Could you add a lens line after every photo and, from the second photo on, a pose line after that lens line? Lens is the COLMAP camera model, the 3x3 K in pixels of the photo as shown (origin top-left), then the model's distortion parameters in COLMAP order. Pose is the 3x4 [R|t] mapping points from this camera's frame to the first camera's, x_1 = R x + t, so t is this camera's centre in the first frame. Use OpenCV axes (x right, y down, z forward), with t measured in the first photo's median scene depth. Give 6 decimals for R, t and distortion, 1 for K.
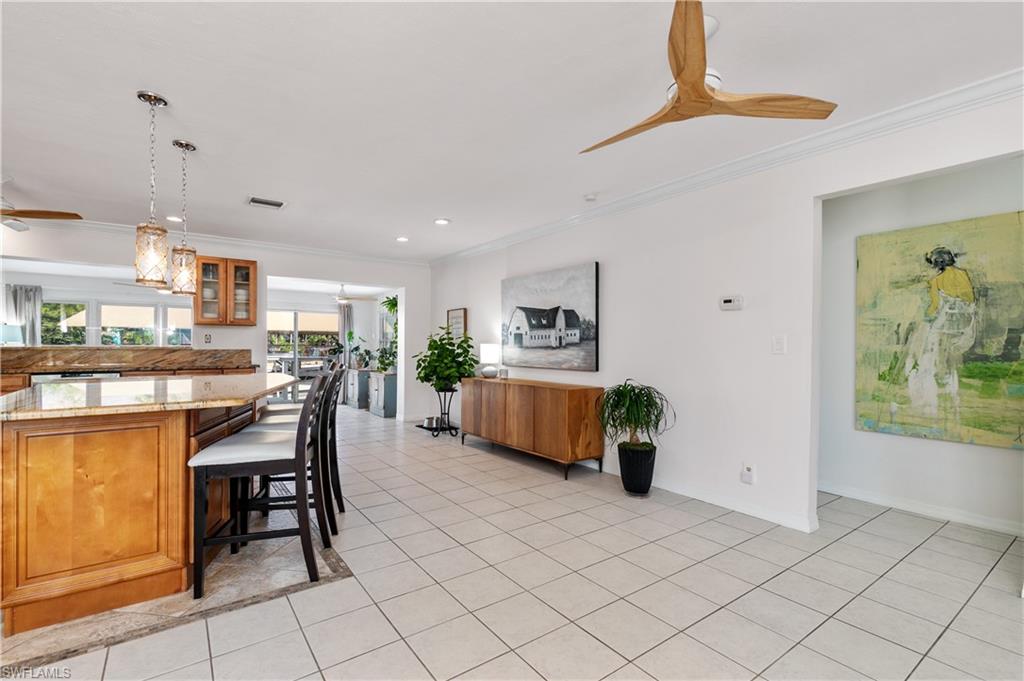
lens RADIAL K [[464.7, 0, 522.7], [0, 464.7, 344.4], [0, 0, 1]] dist [-0.000301, 0.000074]
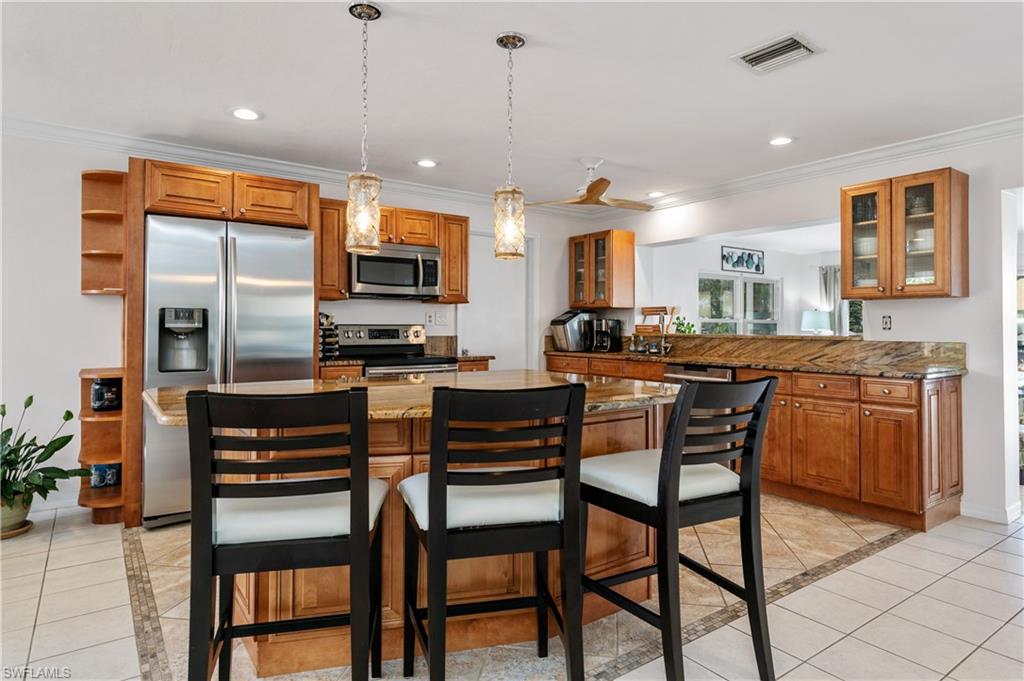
lens RADIAL K [[579.9, 0, 510.2], [0, 579.9, 321.3], [0, 0, 1]] dist [0.015329, 0.001595]
pose [[-0.017165, -0.015437, -0.999733, 0.080390], [-0.004751, 0.999871, -0.015358, -0.000445], [0.999841, 0.004486, -0.017236, 0.636800]]
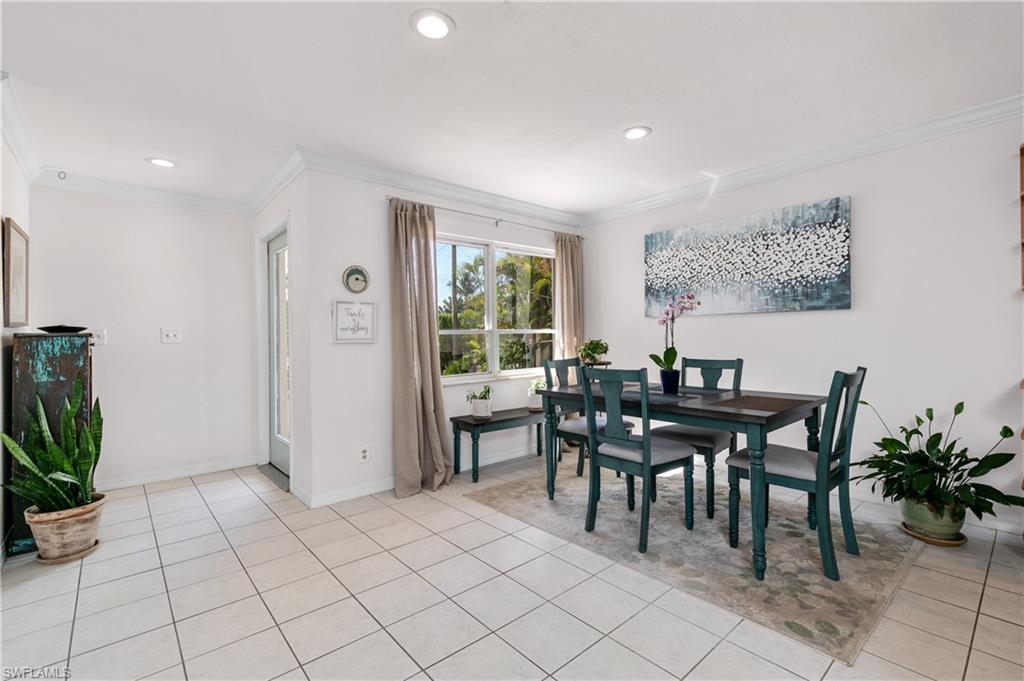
lens RADIAL K [[459.3, 0, 520.4], [0, 459.3, 336.3], [0, 0, 1]] dist [0.003603, 0.000227]
pose [[-0.996105, 0.010797, -0.087513, -0.073688], [0.010701, 0.999942, 0.001562, -0.000231], [0.087525, 0.000619, -0.996162, 0.526035]]
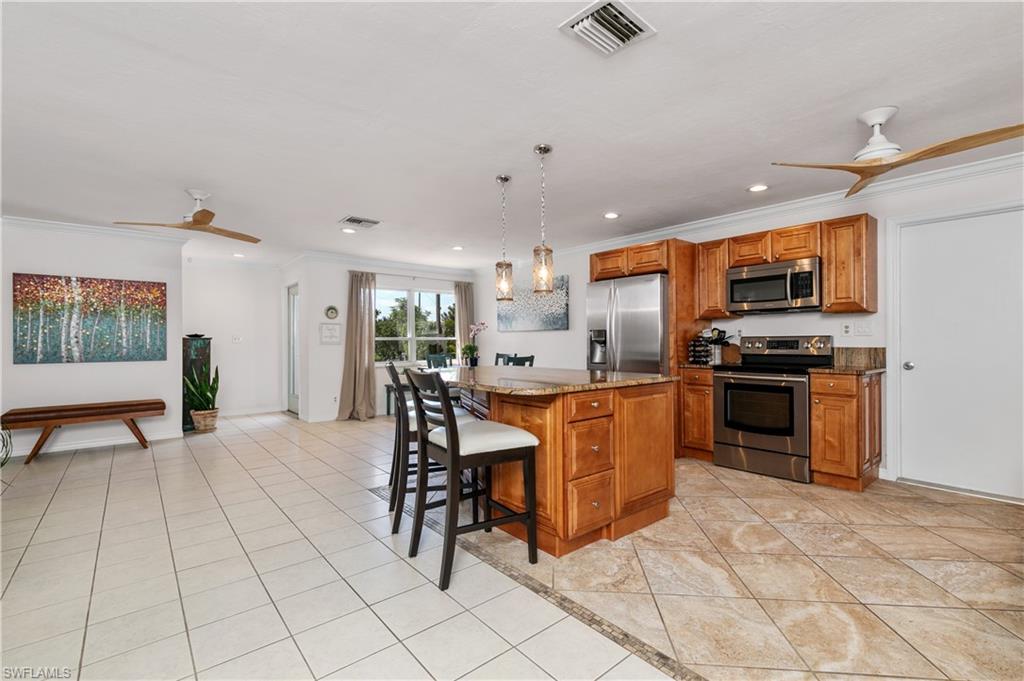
lens RADIAL K [[464.7, 0, 522.7], [0, 464.7, 344.4], [0, 0, 1]] dist [-0.000301, 0.000074]
pose [[-0.997984, -0.000109, -0.063461, -0.380188], [-0.000532, 0.999978, 0.006652, 0.000542], [0.063459, 0.006672, -0.997962, 1.266023]]
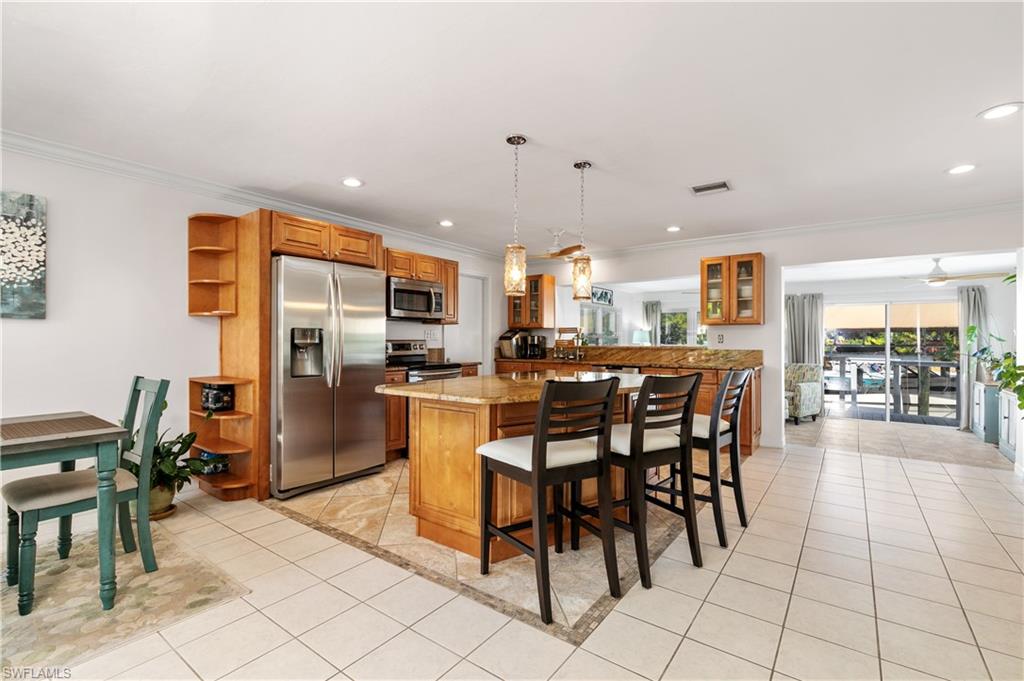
lens RADIAL K [[456.1, 0, 512.0], [0, 456.1, 340.5], [0, 0, 1]] dist [0.007605, -0.000108]
pose [[0.291558, -0.005790, -0.956536, 0.162931], [-0.001082, 0.999979, -0.006382, -0.001898], [0.956553, 0.002896, 0.291546, 0.330174]]
